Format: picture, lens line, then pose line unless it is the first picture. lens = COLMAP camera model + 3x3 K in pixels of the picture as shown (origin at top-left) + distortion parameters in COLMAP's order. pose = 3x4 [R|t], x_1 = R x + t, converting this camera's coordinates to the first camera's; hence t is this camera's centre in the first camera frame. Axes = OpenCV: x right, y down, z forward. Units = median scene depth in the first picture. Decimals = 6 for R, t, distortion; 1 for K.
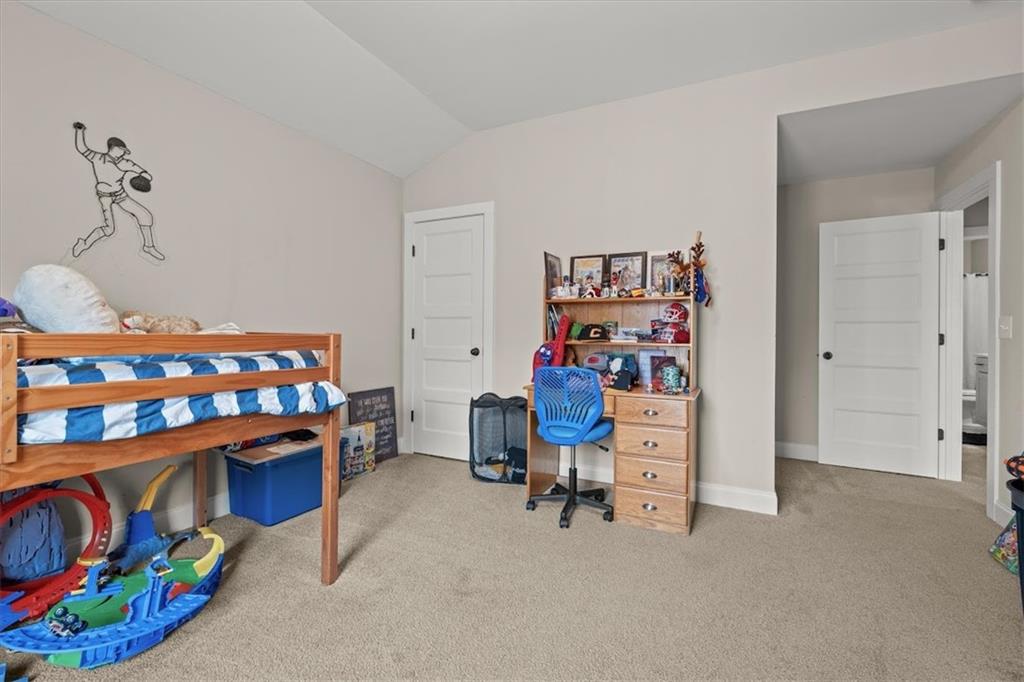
lens RADIAL K [[446.8, 0, 509.0], [0, 446.8, 334.9], [0, 0, 1]] dist [-0.005268, 0.001073]
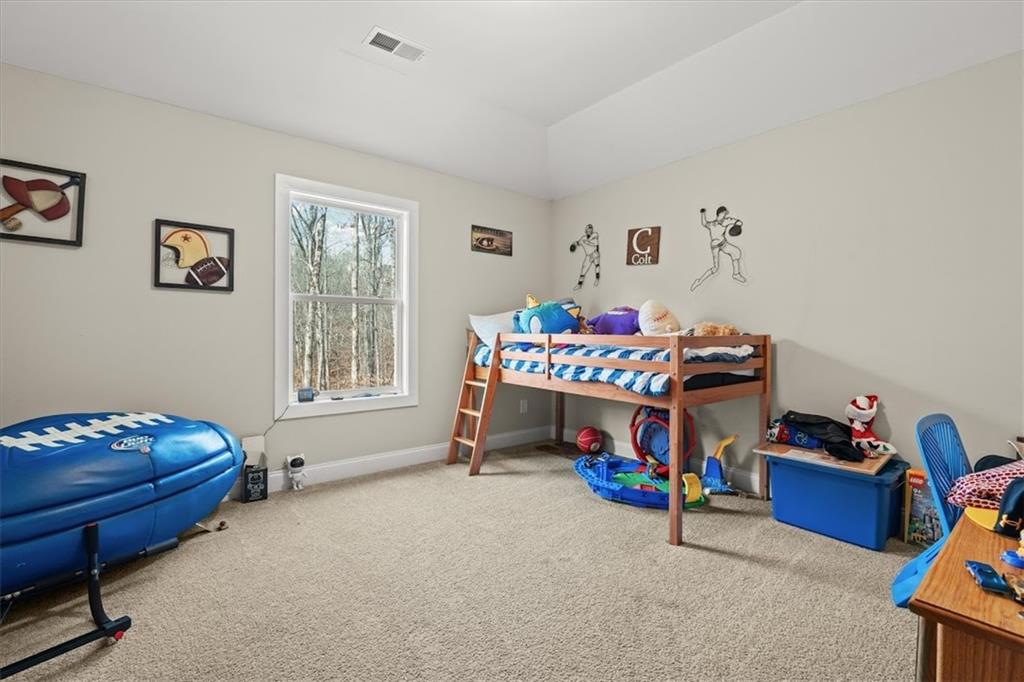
lens RADIAL K [[446.8, 0, 509.3], [0, 446.8, 336.5], [0, 0, 1]] dist [-0.005268, 0.001073]
pose [[-0.402755, 0.008652, -0.915267, 0.779385], [-0.012399, 0.999812, 0.014907, -0.017252], [0.915224, 0.017353, -0.402572, 0.947701]]
